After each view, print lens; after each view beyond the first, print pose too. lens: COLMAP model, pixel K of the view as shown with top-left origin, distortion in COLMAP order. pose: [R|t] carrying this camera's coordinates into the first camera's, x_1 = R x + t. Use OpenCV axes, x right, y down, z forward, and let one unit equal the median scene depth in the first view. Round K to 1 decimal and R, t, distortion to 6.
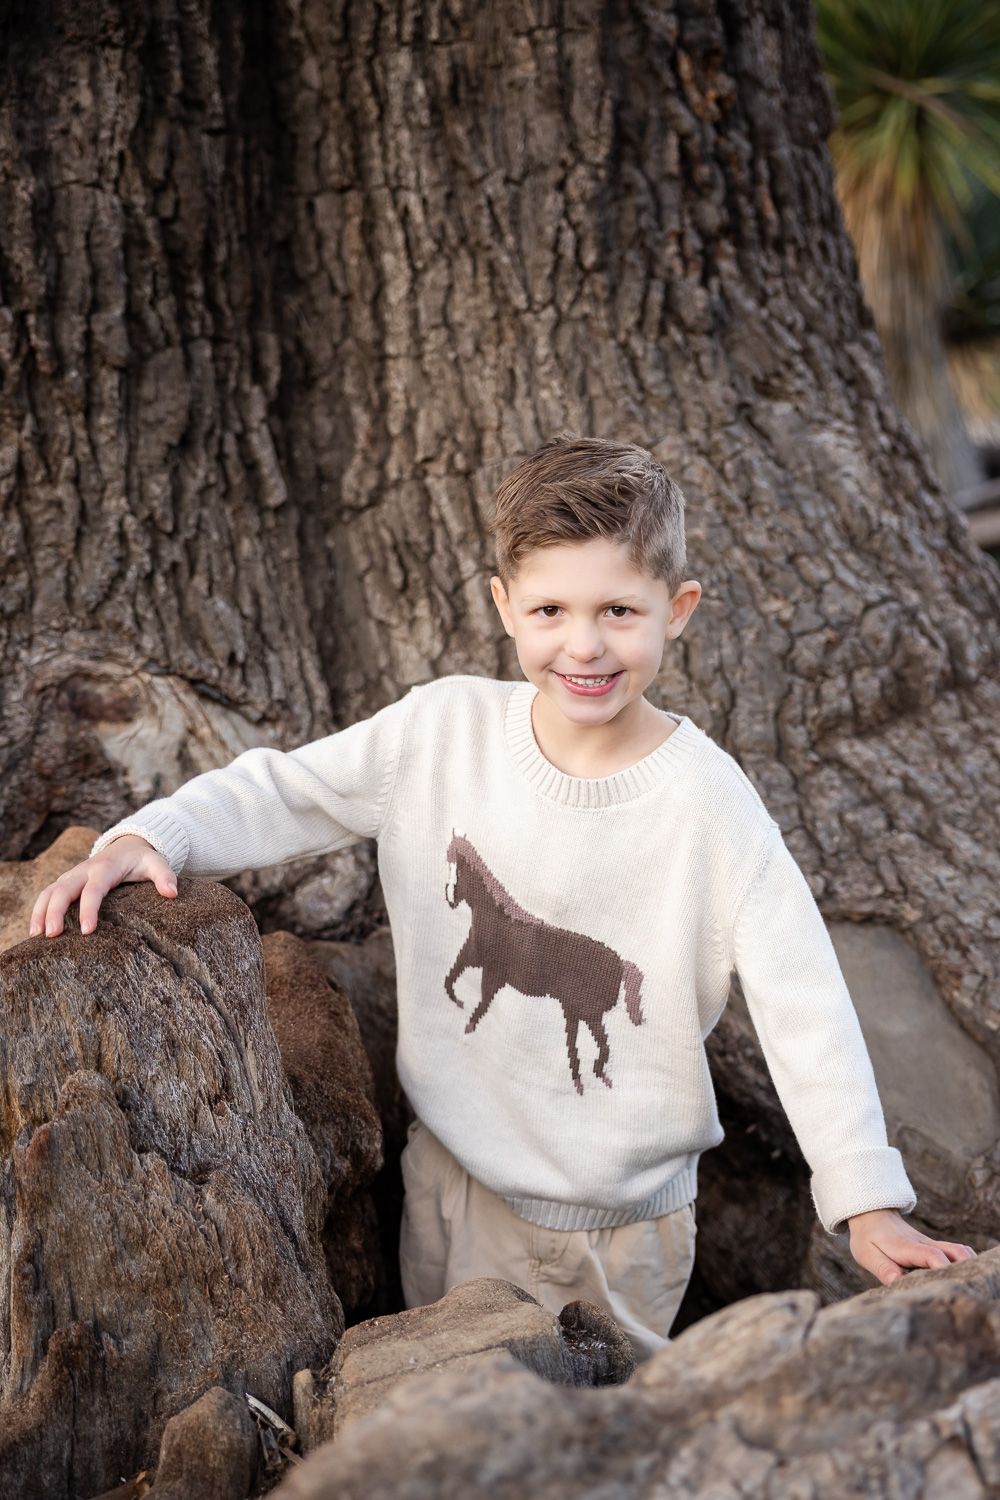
lens RADIAL K [[2154.6, 0, 482.3], [0, 2154.6, 814.4], [0, 0, 1]] dist [0.094844, 0.000000]
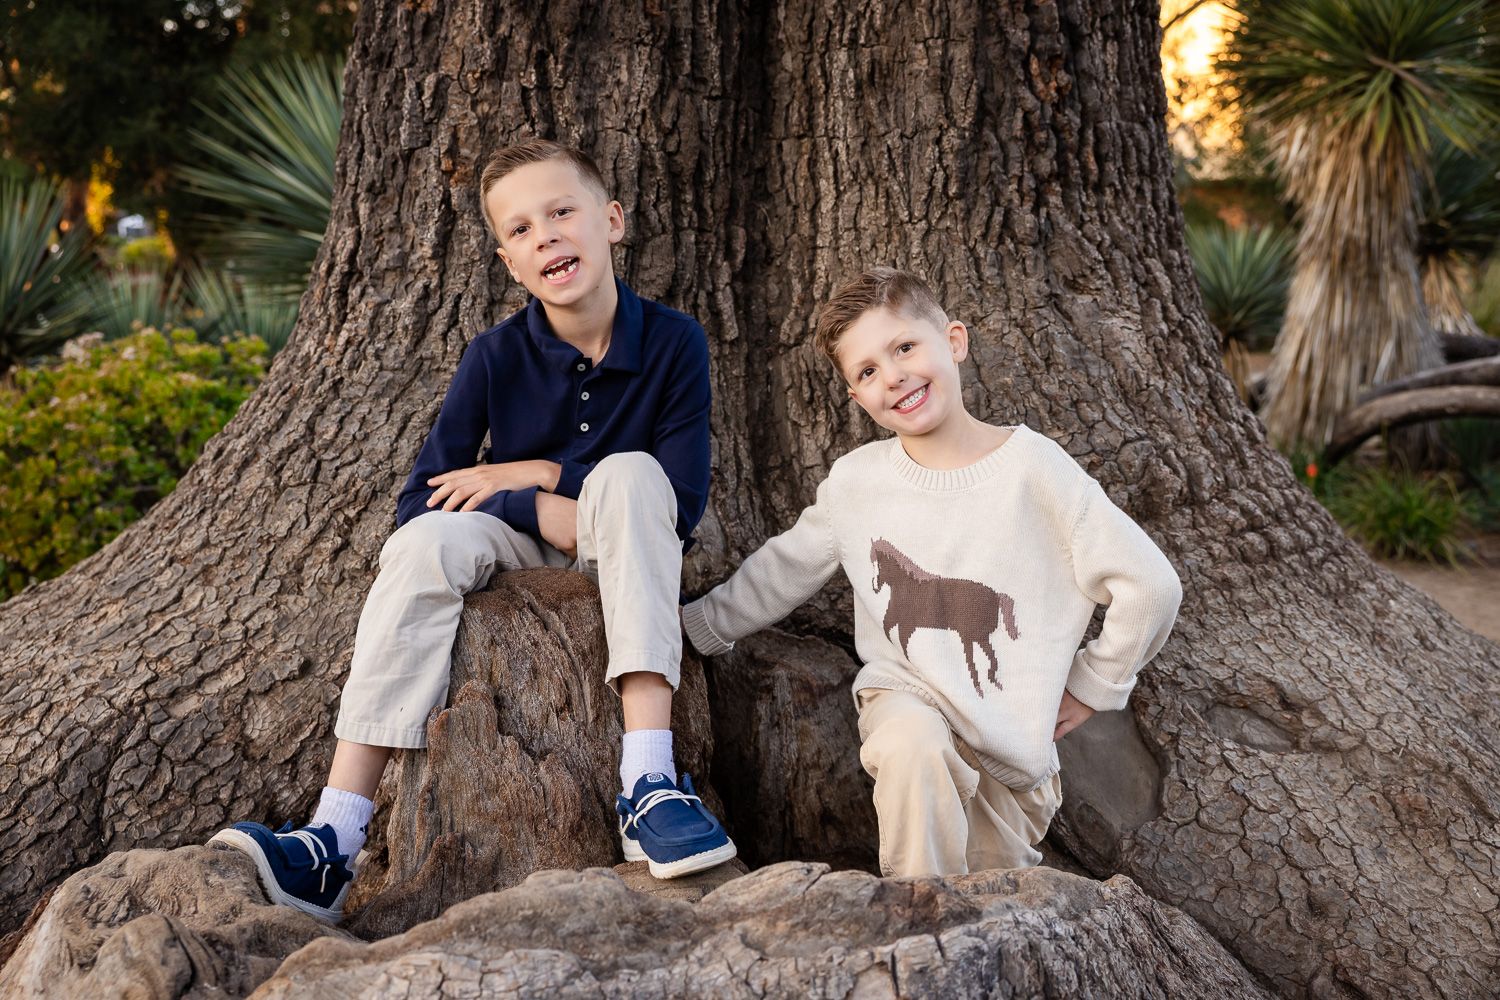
lens RADIAL K [[1621.5, 0, 750.2], [0, 1621.5, 502.0], [0, 0, 1]] dist [0.010552, 0.000000]
pose [[0.967651, 0.096572, -0.233077, 0.193154], [-0.105880, 0.993992, -0.027728, -0.000732], [0.228999, 0.051509, 0.972063, -0.091476]]
